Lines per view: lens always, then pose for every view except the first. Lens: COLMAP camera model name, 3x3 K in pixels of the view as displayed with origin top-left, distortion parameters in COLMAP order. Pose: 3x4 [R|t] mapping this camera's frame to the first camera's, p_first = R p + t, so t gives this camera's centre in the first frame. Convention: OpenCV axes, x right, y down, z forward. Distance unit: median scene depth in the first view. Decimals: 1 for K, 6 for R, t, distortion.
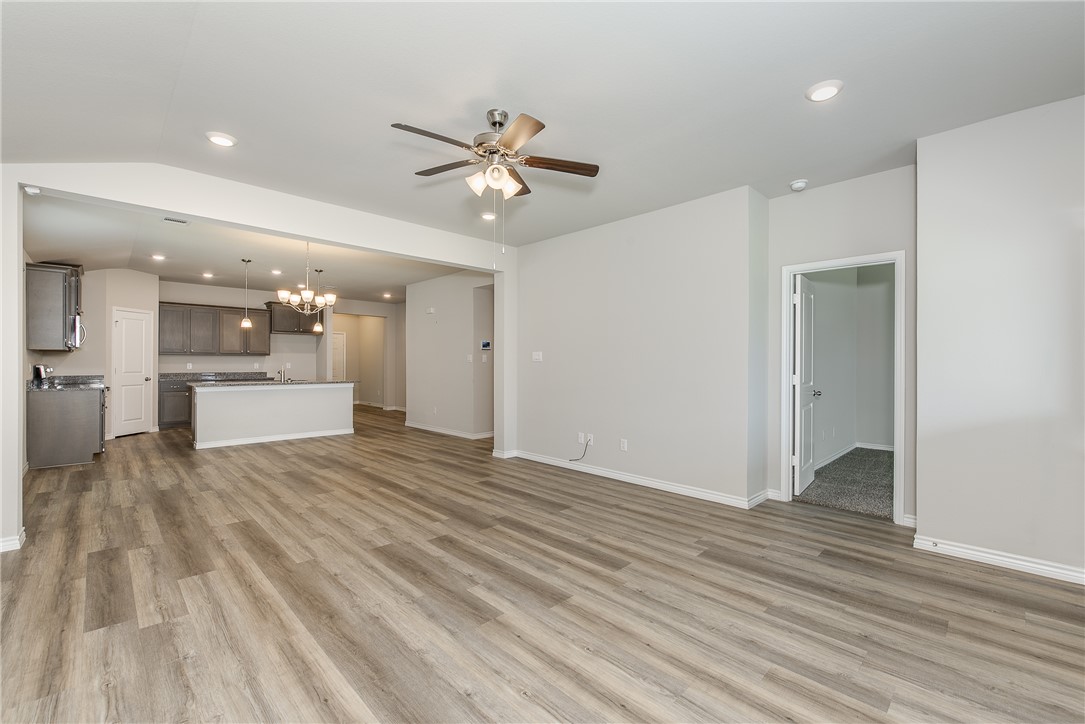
lens RADIAL K [[446.2, 0, 555.0], [0, 446.2, 362.1], [0, 0, 1]] dist [-0.002226, -0.000542]
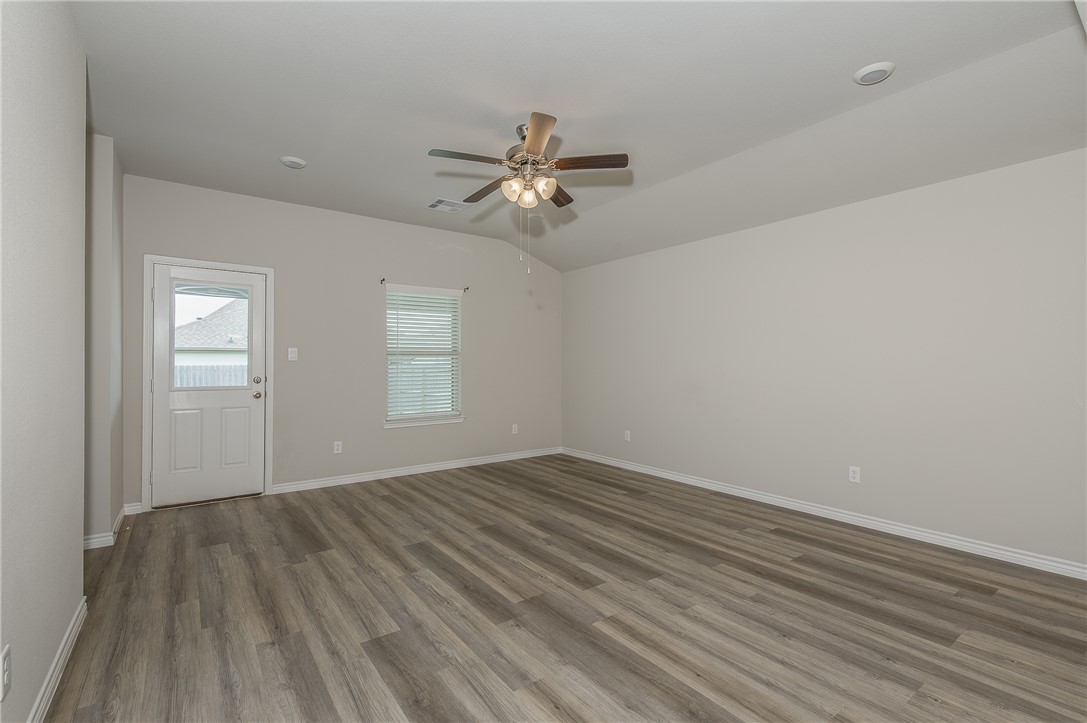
lens RADIAL K [[514.1, 0, 543.5], [0, 514.1, 361.5], [0, 0, 1]] dist [0.011213, -0.000343]
pose [[-0.987528, -0.003848, 0.157395, -0.323032], [-0.004966, 0.999965, -0.006709, 0.007315], [-0.157364, -0.007407, -0.987513, 1.958370]]
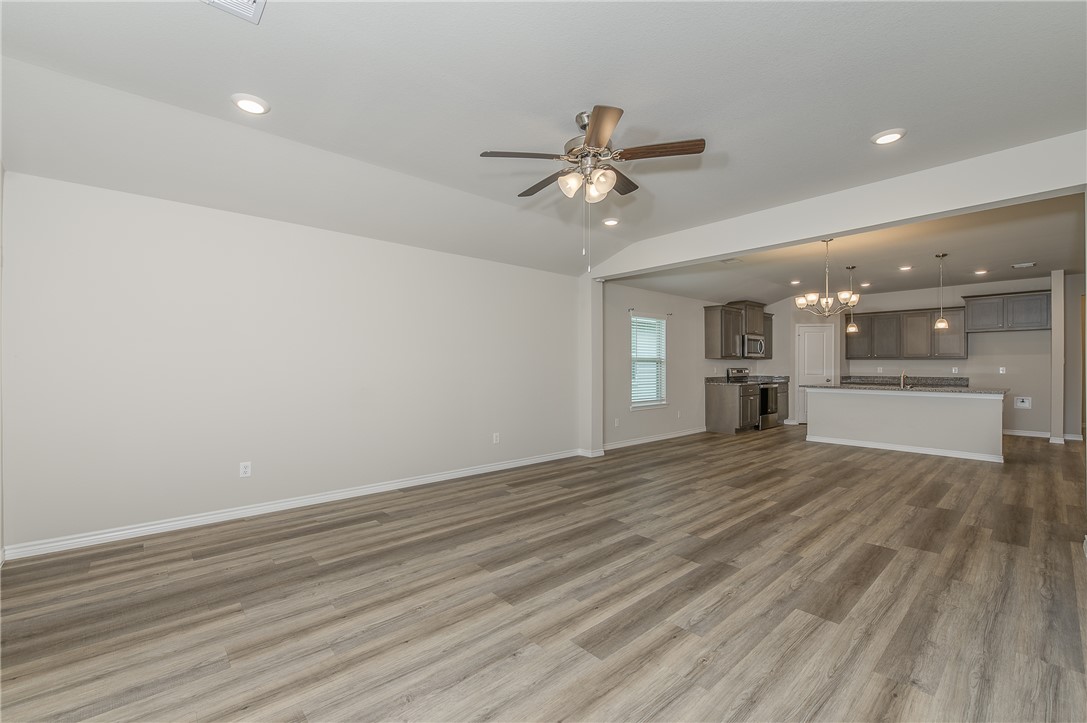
lens RADIAL K [[447.0, 0, 556.0], [0, 447.0, 361.6], [0, 0, 1]] dist [-0.002226, -0.000542]
pose [[-0.032269, -0.013012, -0.999395, 0.748435], [0.001546, 0.999913, -0.013069, 0.018952], [0.999478, -0.001966, -0.032246, 0.856268]]
